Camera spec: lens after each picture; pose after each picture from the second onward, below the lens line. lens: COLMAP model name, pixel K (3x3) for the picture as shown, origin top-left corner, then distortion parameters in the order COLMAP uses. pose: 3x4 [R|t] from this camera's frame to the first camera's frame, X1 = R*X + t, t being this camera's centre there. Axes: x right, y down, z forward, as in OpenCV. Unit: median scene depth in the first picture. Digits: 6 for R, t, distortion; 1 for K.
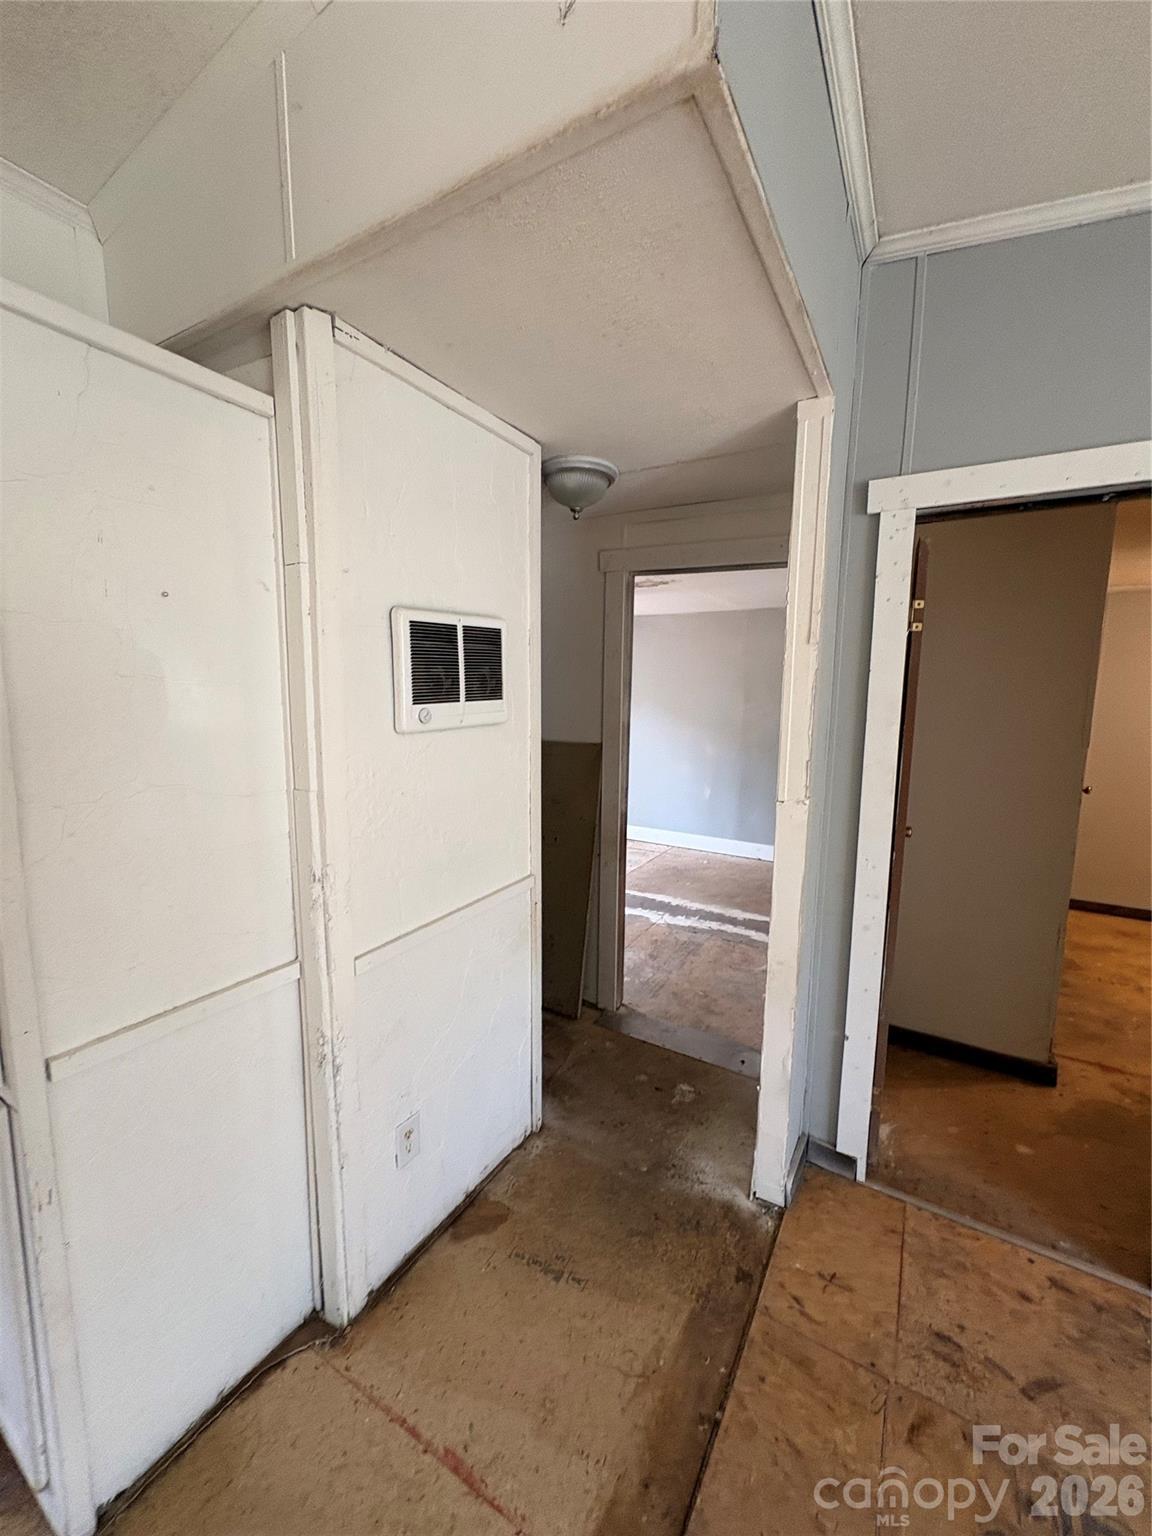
lens RADIAL K [[613.5, 0, 575.4], [0, 613.5, 767.1], [0, 0, 1]] dist [0.003424, 0.000550]
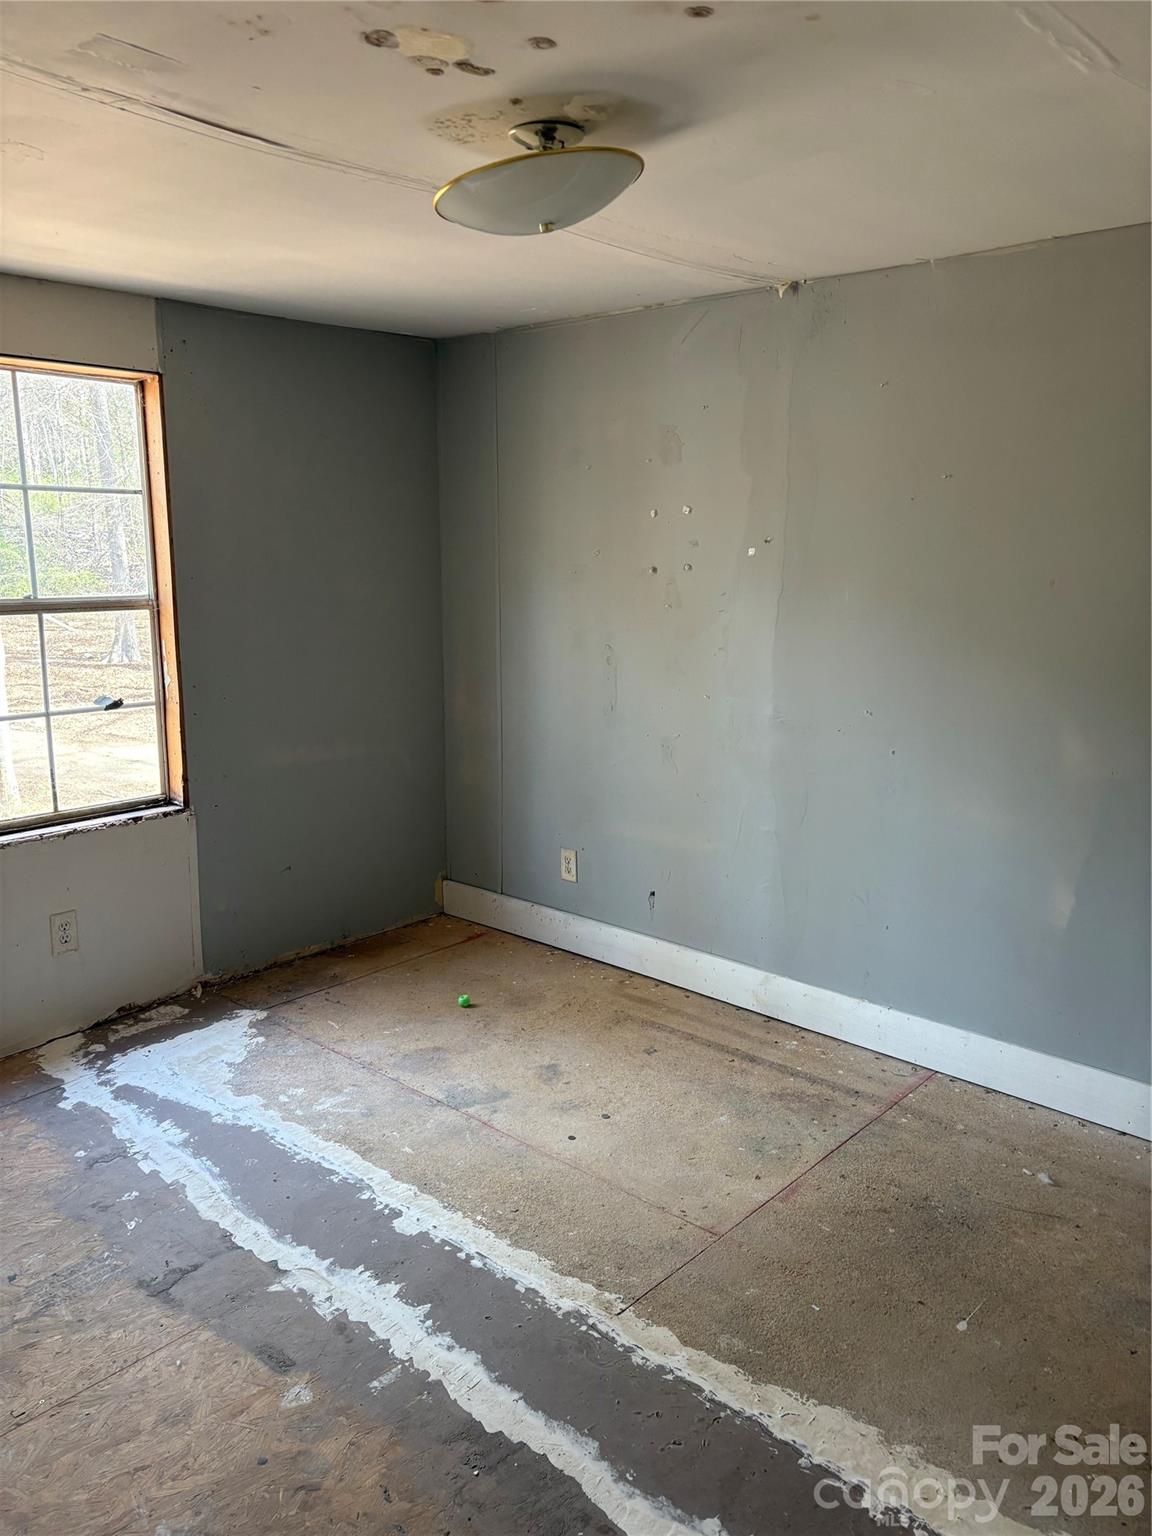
lens RADIAL K [[1160.4, 0, 576.0], [0, 1160.4, 766.5], [0, 0, 1]] dist [0.003564, 0.000795]
pose [[0.982020, 0.025611, -0.187031, 0.104486], [-0.015167, 0.998256, 0.057059, -0.051511], [0.188166, -0.053197, 0.980695, 0.488628]]
